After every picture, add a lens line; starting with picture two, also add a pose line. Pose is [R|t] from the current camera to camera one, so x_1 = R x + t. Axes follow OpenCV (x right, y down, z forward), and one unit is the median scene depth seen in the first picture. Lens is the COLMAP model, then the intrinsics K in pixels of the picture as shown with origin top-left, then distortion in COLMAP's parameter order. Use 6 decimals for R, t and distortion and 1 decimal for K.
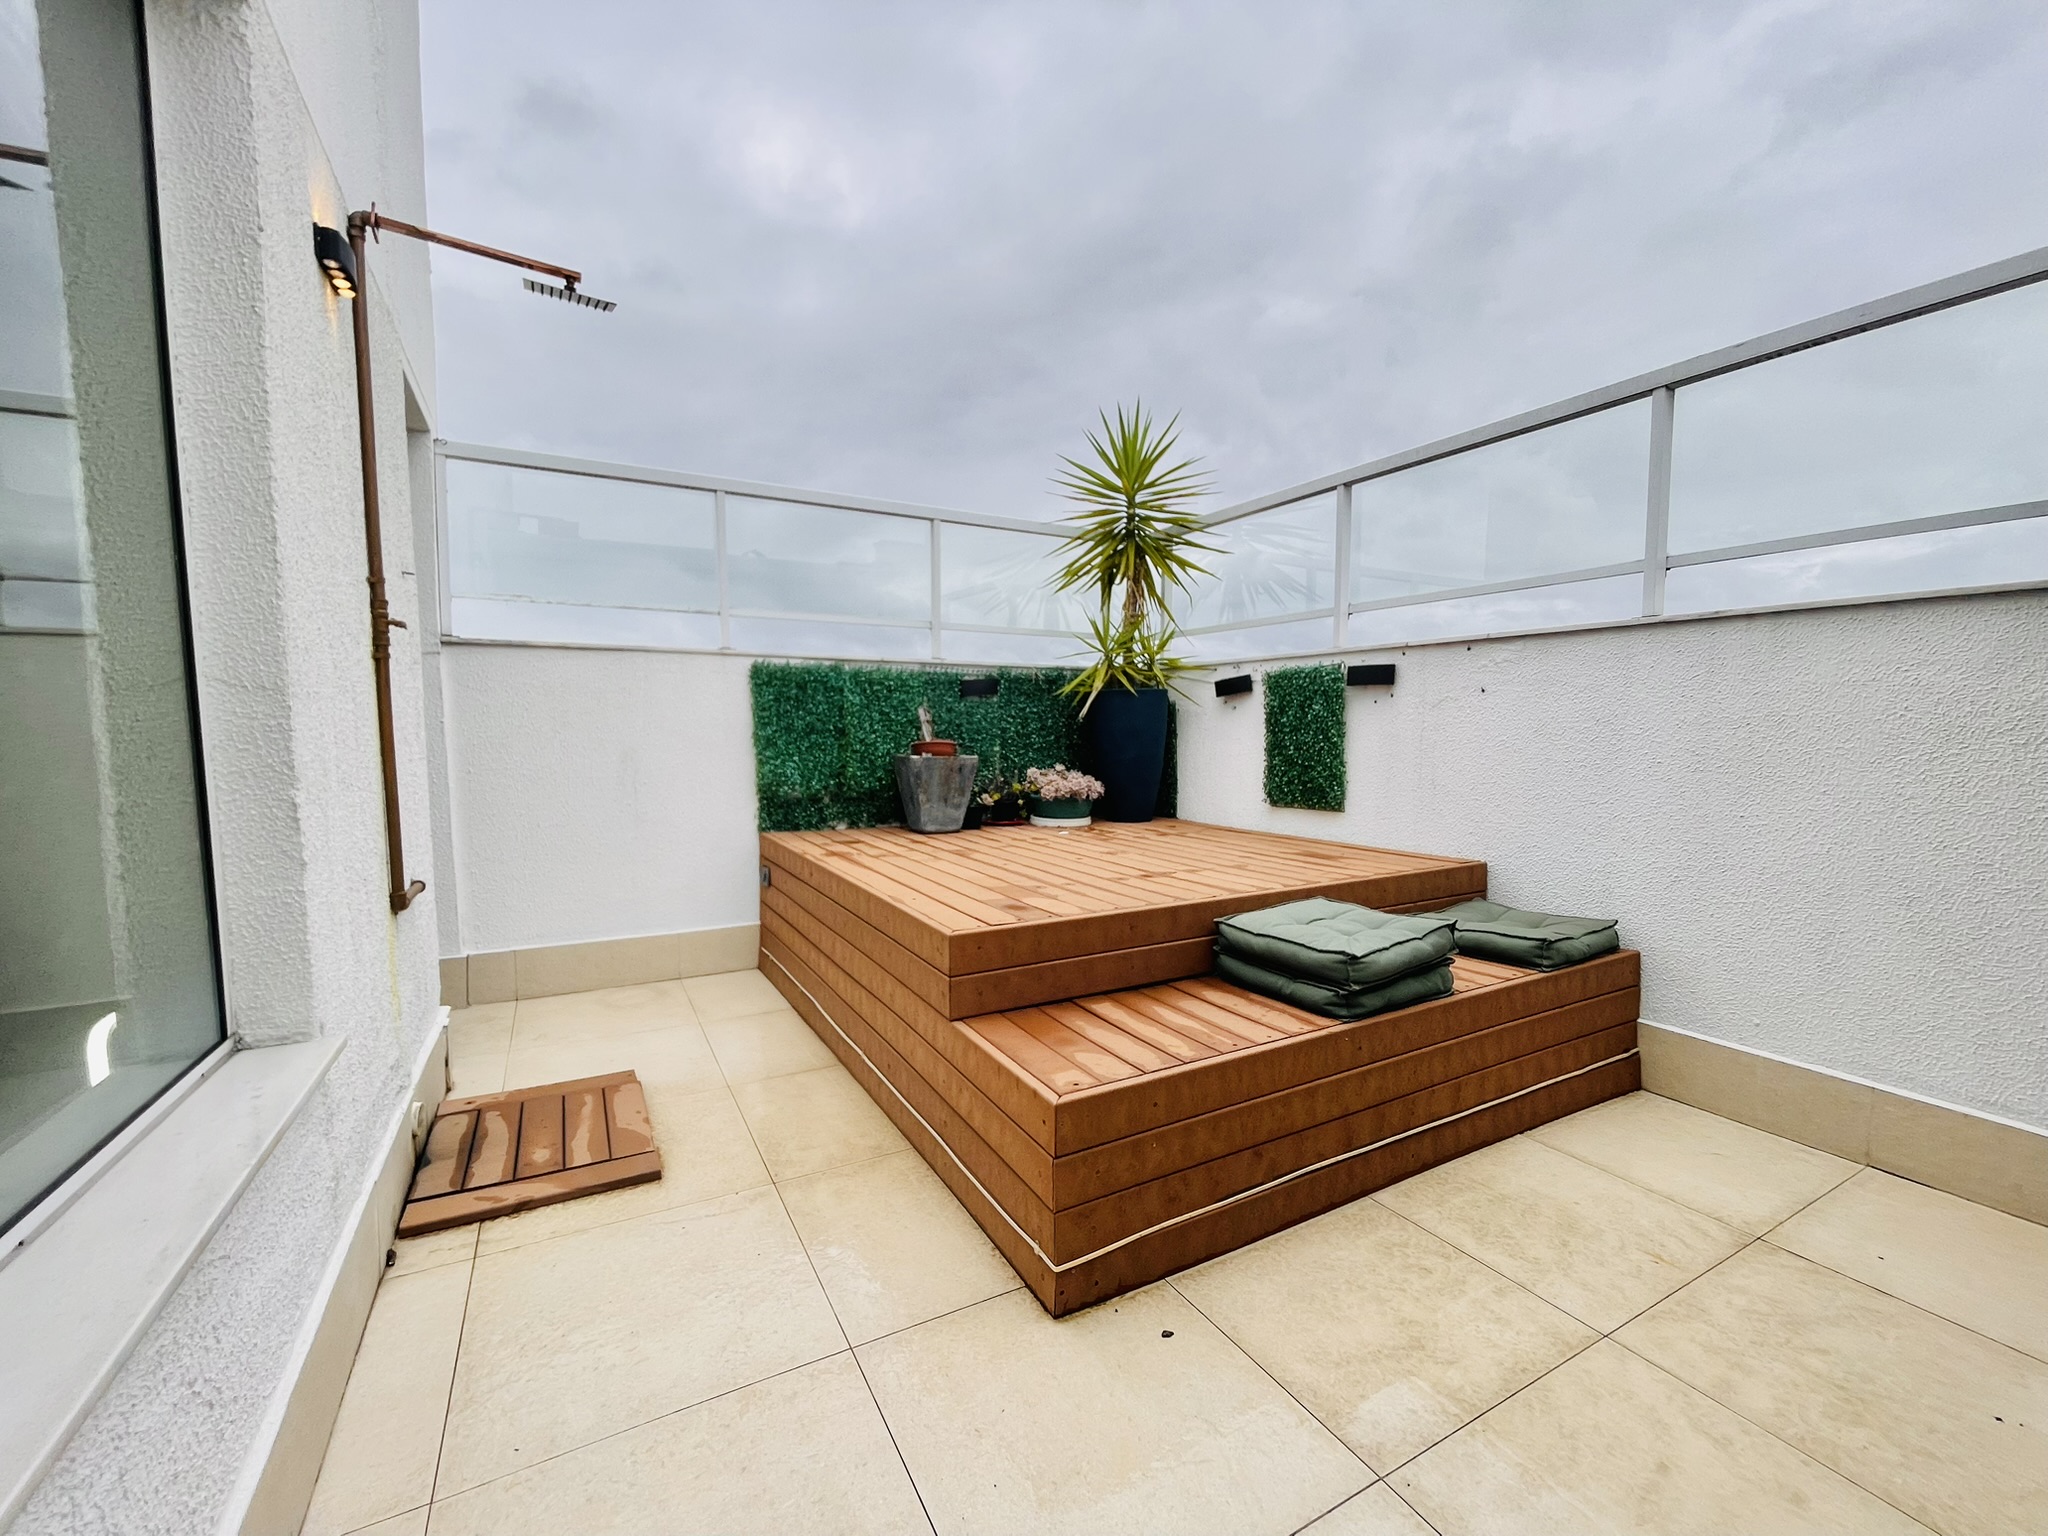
lens RADIAL K [[827.0, 0, 1012.9], [0, 827.0, 776.0], [0, 0, 1]] dist [-0.001364, 0.000177]
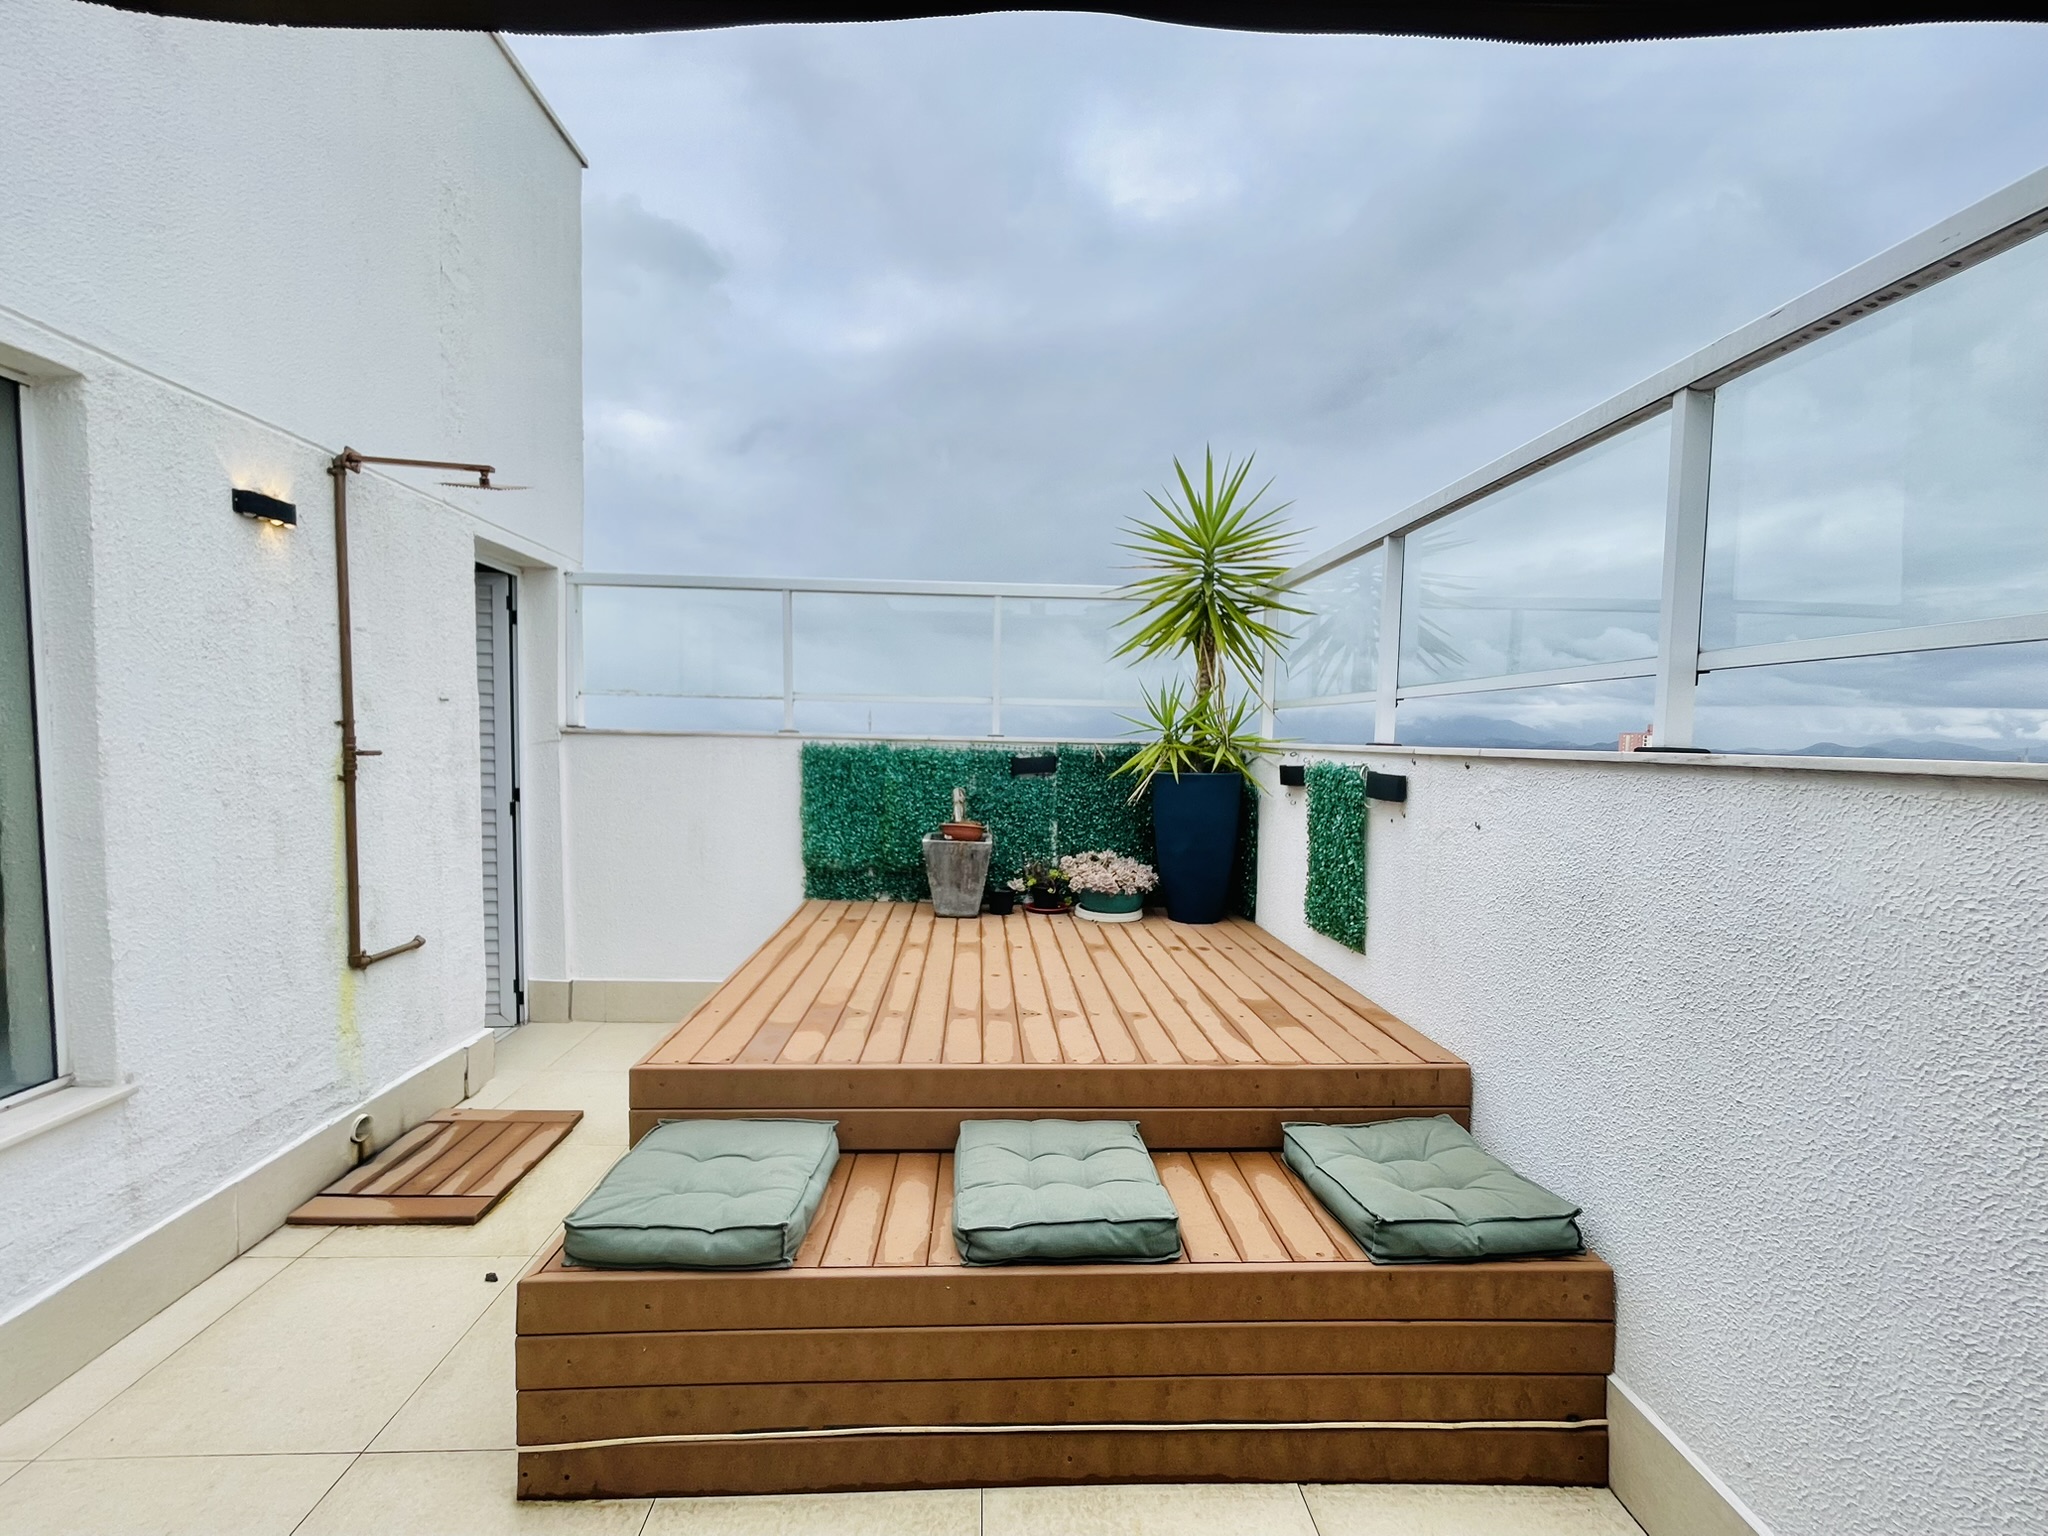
lens RADIAL K [[826.4, 0, 990.5], [0, 826.4, 778.4], [0, 0, 1]] dist [0.011765, -0.000200]
pose [[0.896373, 0.037177, -0.441739, 0.389392], [-0.046037, 0.998896, -0.009349, -0.091724], [0.440904, 0.028716, 0.897095, 0.125489]]
